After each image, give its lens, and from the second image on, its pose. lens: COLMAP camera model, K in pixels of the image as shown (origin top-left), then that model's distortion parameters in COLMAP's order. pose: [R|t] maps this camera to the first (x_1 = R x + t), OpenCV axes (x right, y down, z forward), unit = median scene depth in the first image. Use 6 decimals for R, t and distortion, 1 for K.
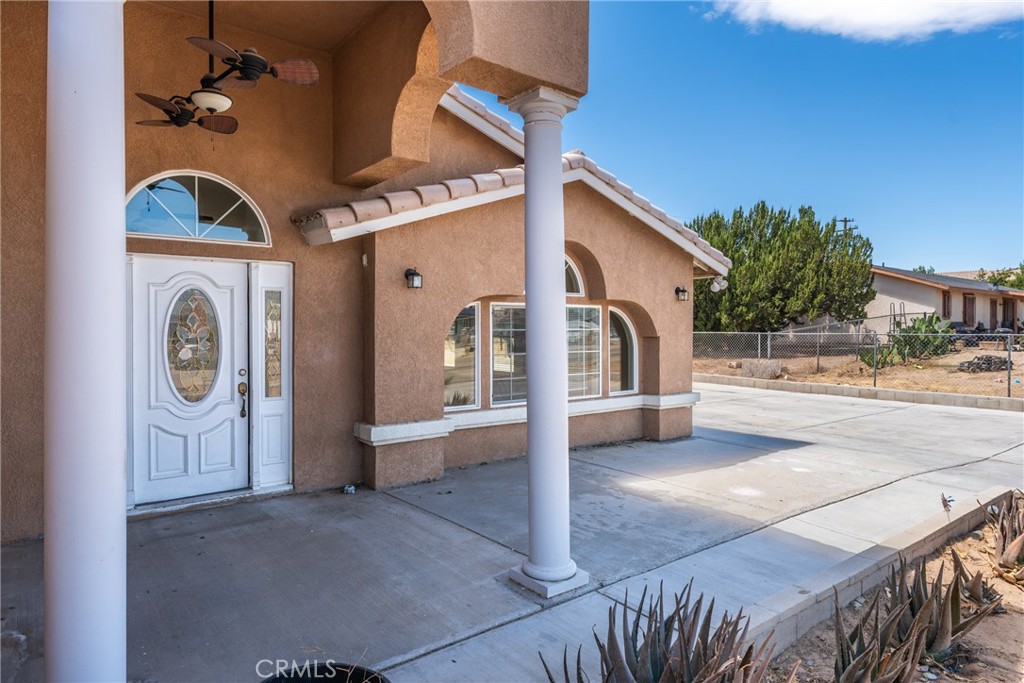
lens RADIAL K [[619.2, 0, 511.5], [0, 619.2, 335.6], [0, 0, 1]] dist [-0.001565, -0.000699]
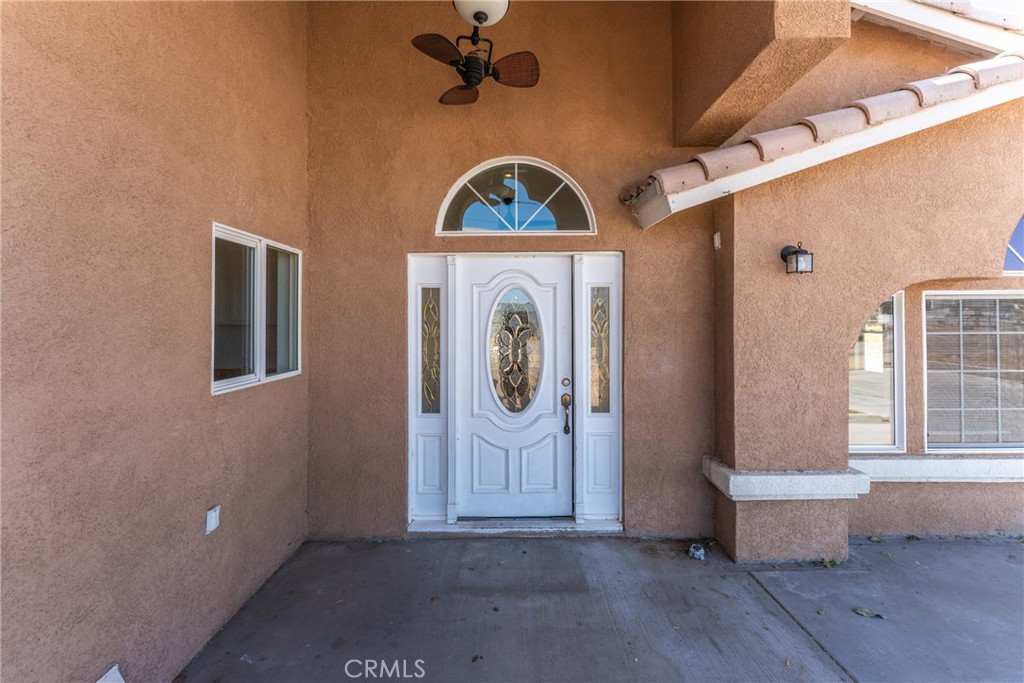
lens RADIAL K [[409.9, 0, 513.4], [0, 409.9, 314.4], [0, 0, 1]] dist [-0.000491, -0.000550]
pose [[0.786375, -0.007261, -0.617707, -0.132219], [-0.004280, 0.999843, -0.017201, -0.024598], [0.617735, 0.016170, 0.786220, 0.485504]]
